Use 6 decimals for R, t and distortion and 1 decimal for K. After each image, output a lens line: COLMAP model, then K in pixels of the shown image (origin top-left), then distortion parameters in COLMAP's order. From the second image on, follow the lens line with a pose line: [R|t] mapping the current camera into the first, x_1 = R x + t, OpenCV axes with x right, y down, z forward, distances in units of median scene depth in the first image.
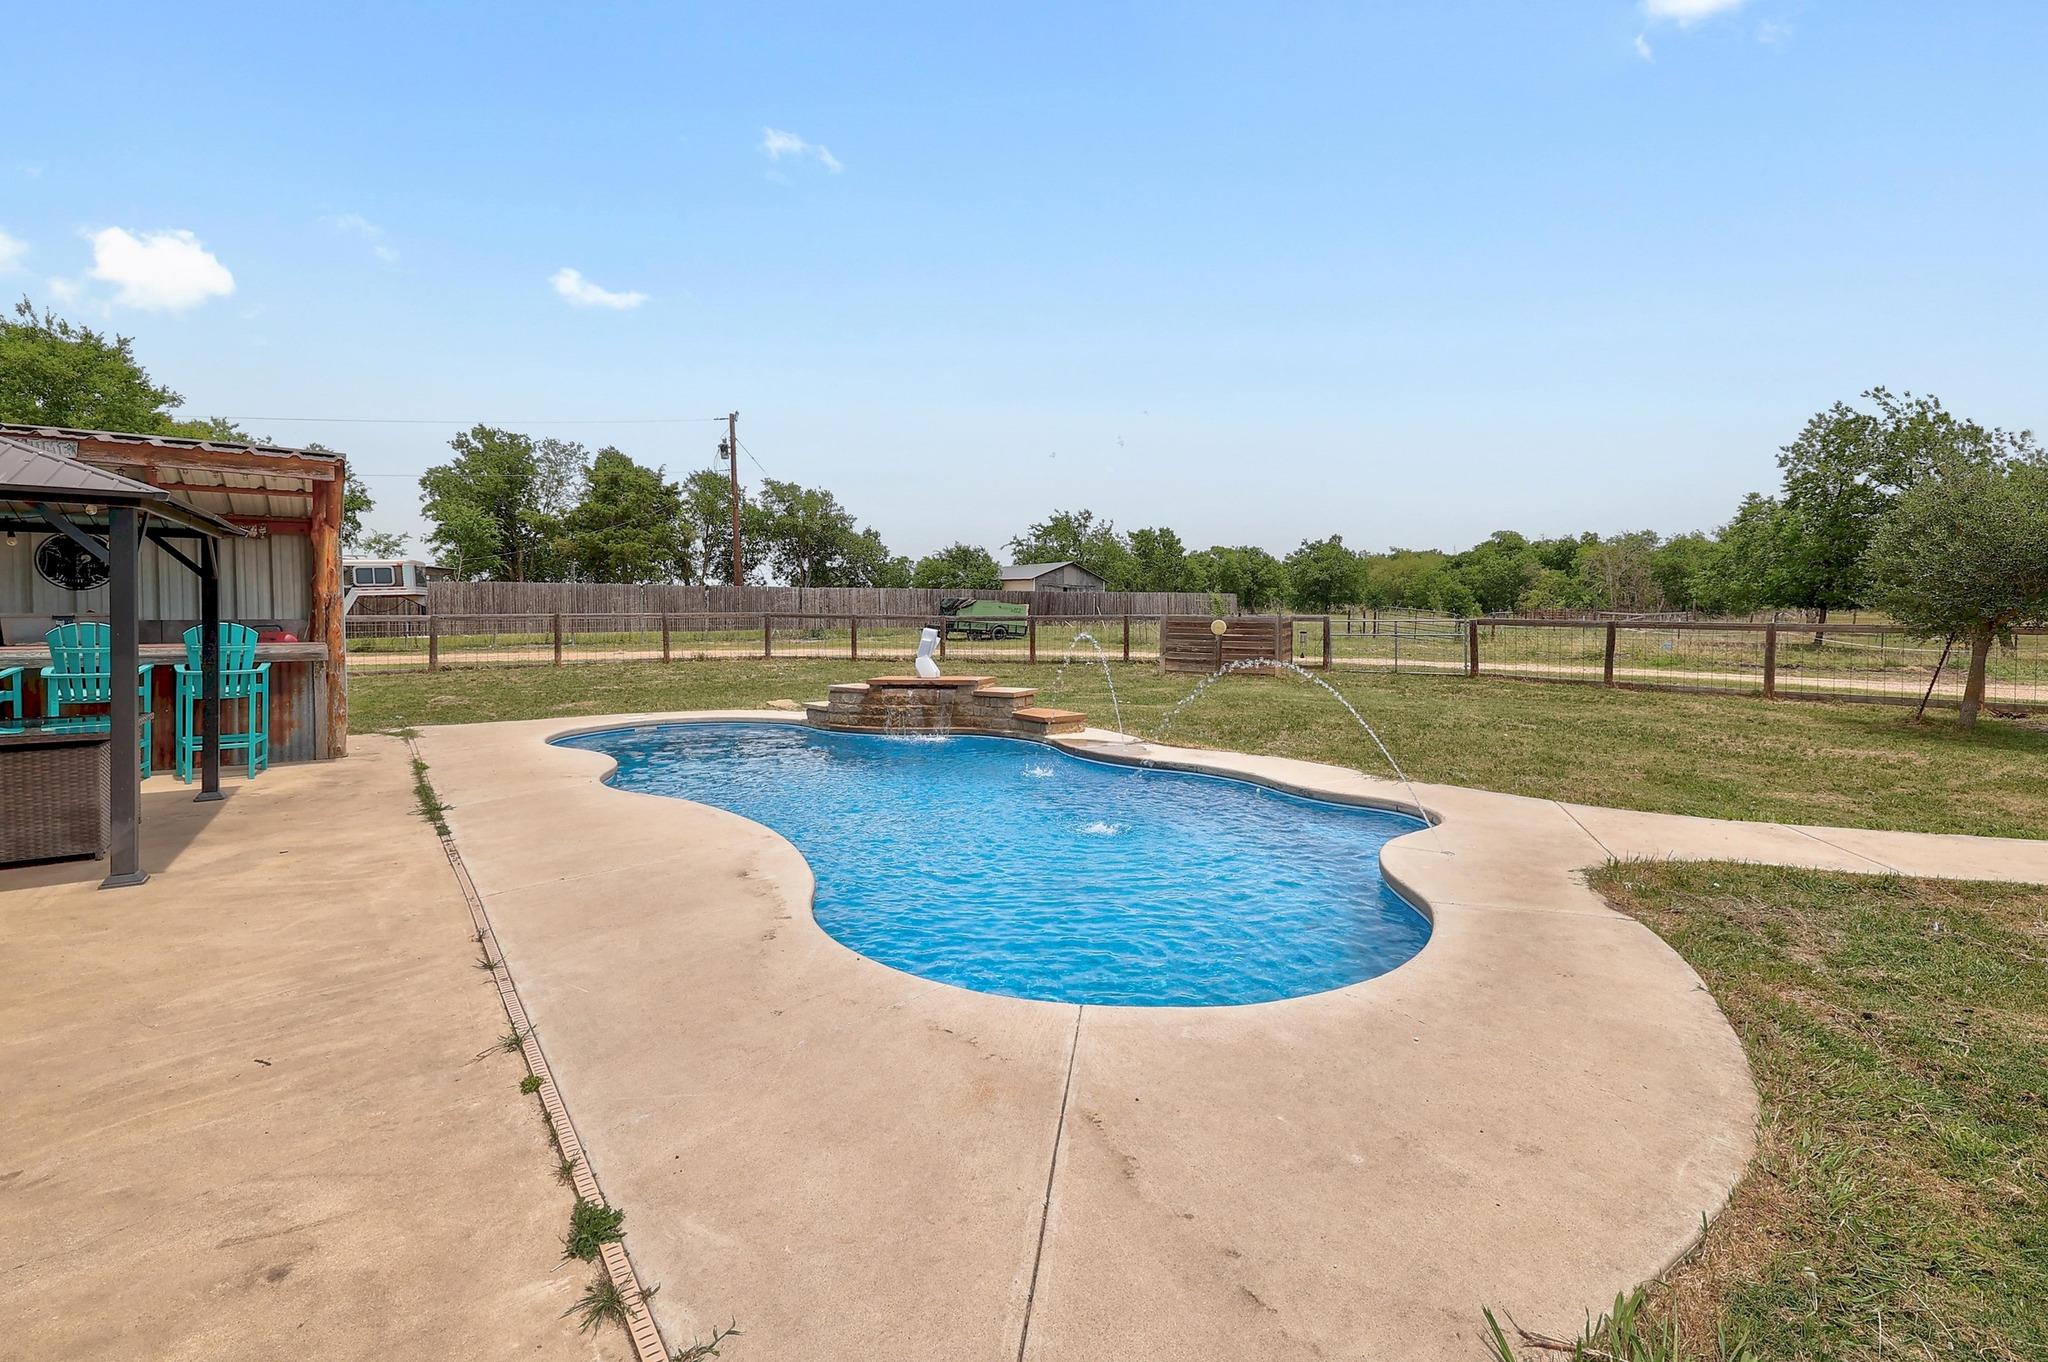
lens RADIAL K [[902.1, 0, 1027.5], [0, 902.1, 653.4], [0, 0, 1]] dist [0.056098, -0.021192]
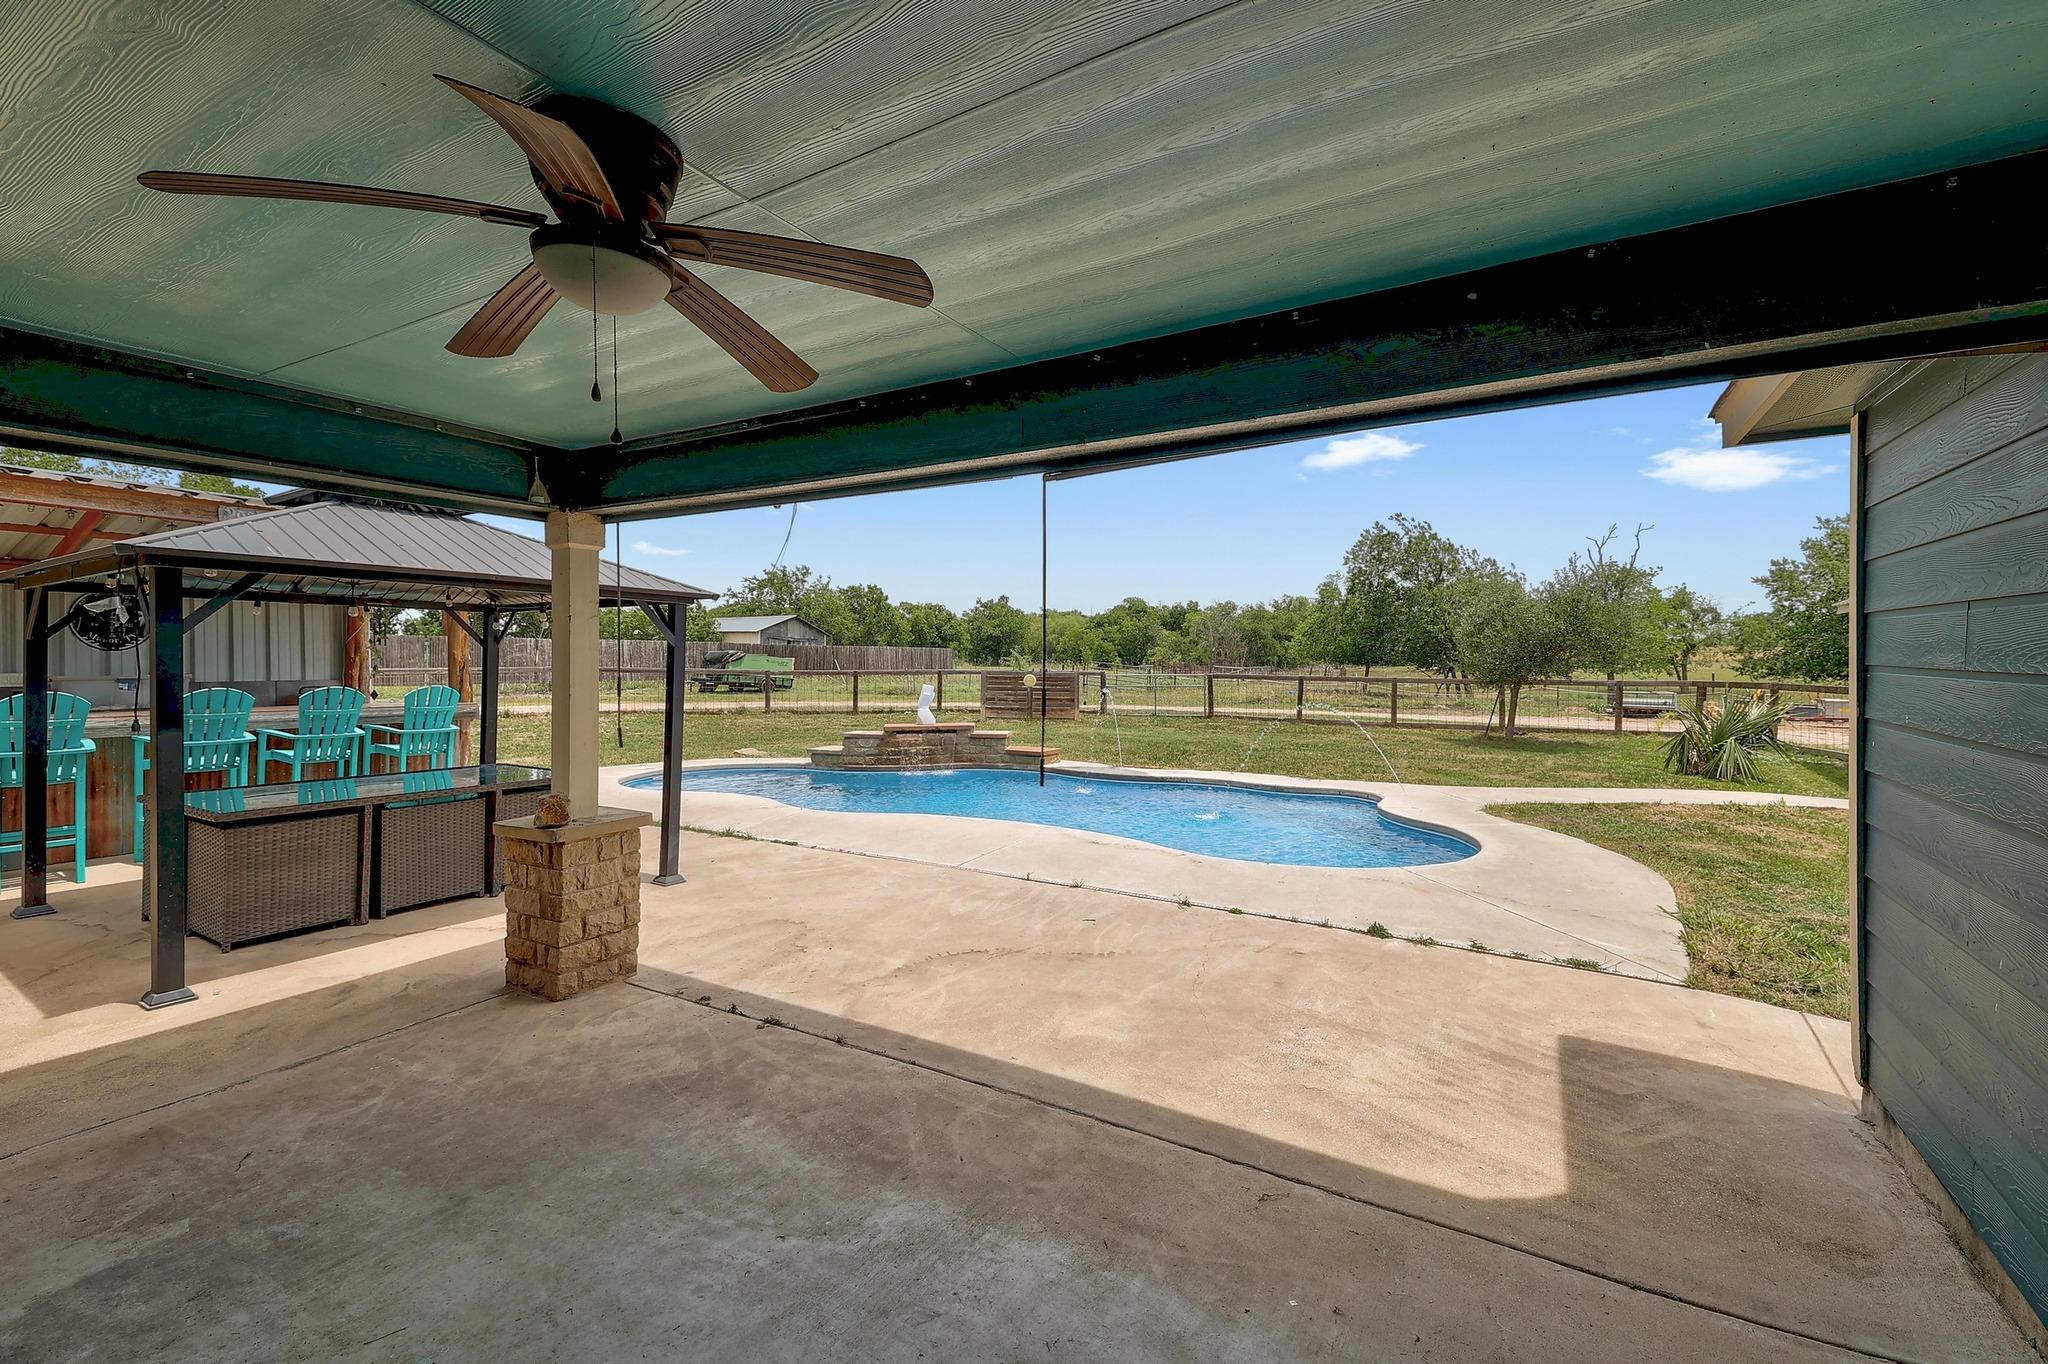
lens RADIAL K [[882.0, 0, 1024.0], [0, 882.0, 682.0], [0, 0, 1]] dist [0.052935, -0.000005]
pose [[0.927435, -0.003892, 0.373964, -0.147040], [0.012590, 0.999704, -0.020818, -0.001596], [-0.373772, 0.024016, 0.927210, -0.059600]]
